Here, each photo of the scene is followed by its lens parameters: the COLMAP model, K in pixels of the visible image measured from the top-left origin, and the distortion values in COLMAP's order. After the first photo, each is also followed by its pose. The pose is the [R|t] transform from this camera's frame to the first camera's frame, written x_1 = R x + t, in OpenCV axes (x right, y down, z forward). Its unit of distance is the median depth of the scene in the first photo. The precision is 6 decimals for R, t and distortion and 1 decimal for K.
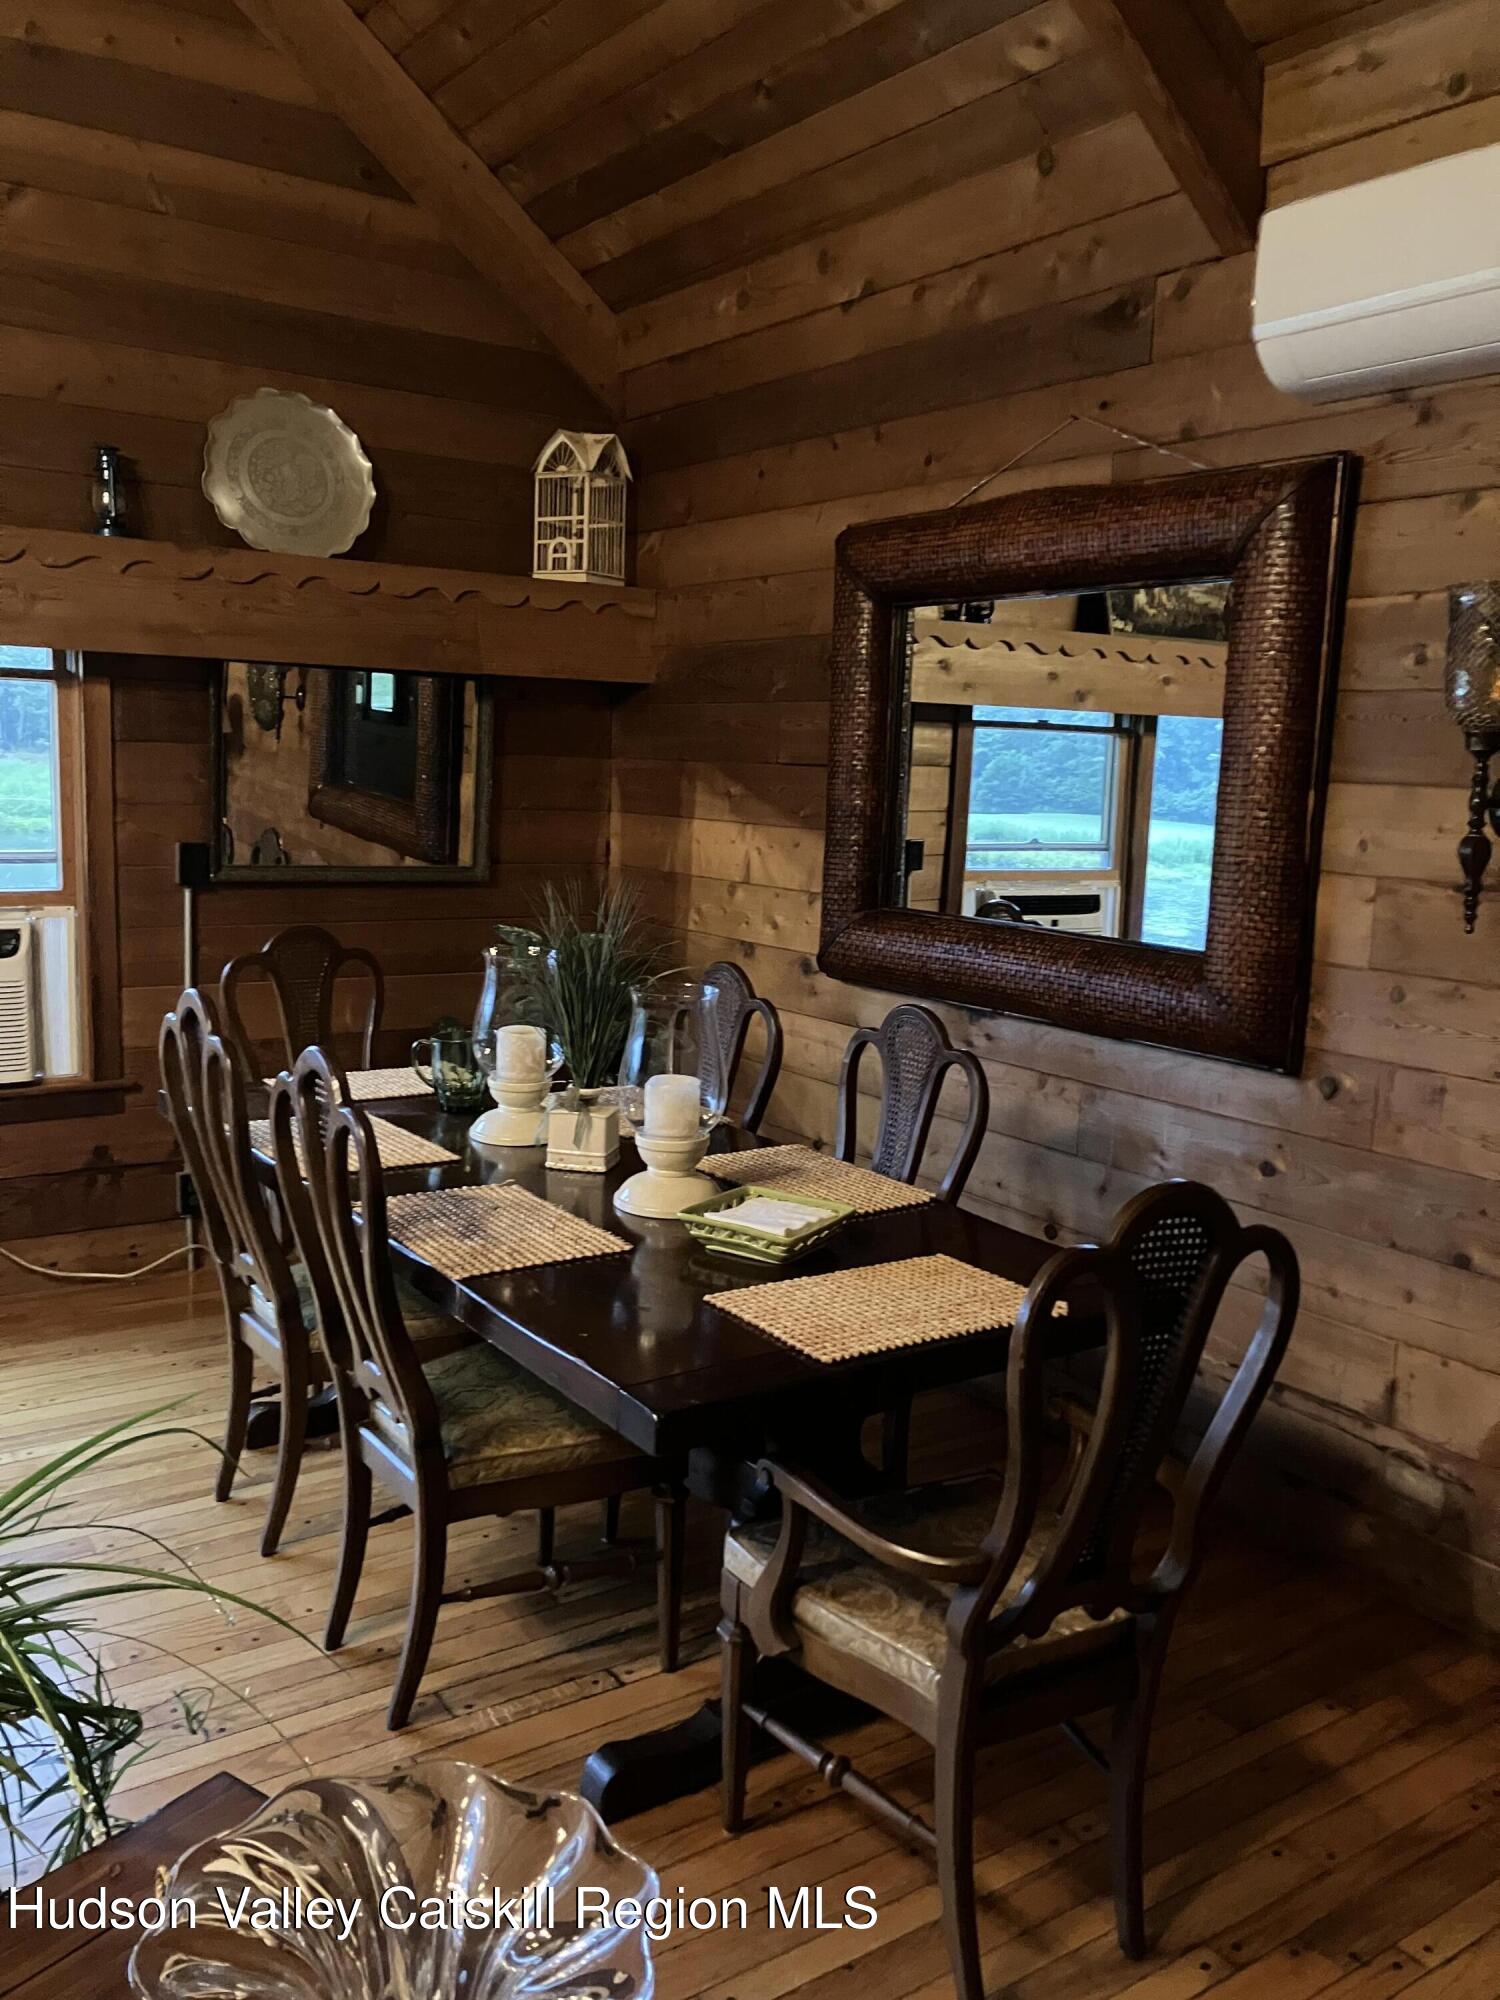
lens RADIAL K [[1639.5, 0, 749.7], [0, 1639.5, 996.5], [0, 0, 1]] dist [0.012760, 0.004013]
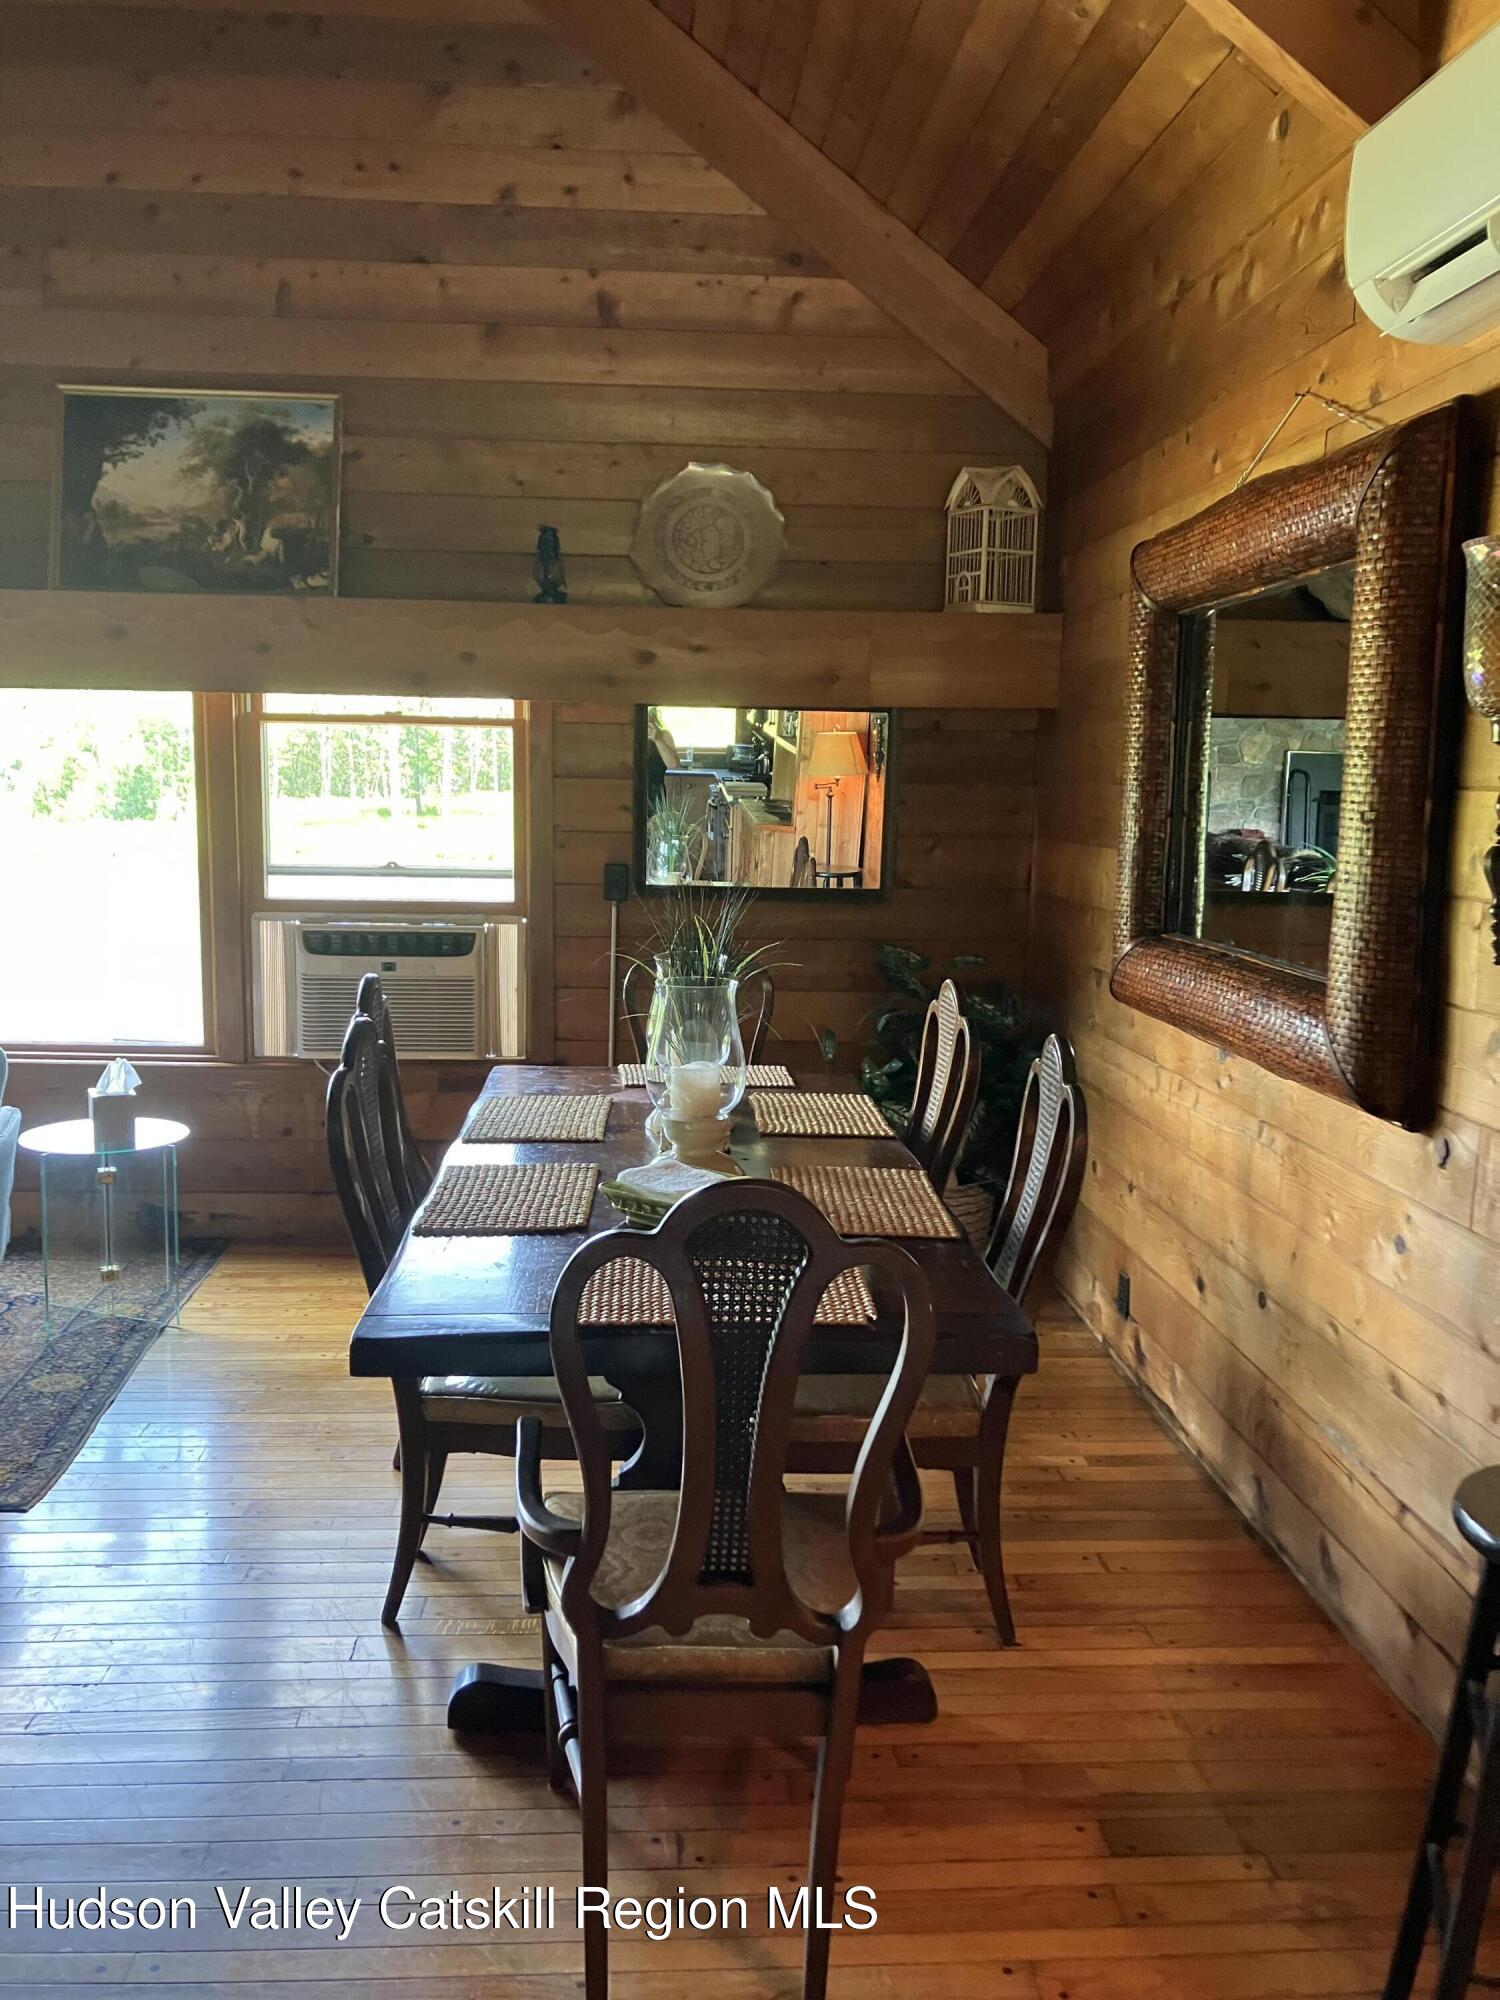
lens RADIAL K [[1674.1, 0, 745.8], [0, 1674.1, 962.7], [0, 0, 1]] dist [0.015755, 0.001699]
pose [[0.856122, 0.037895, -0.515382, 0.351954], [-0.065332, 0.997243, -0.035200, 0.010201], [0.512627, 0.063806, 0.856237, 0.058486]]
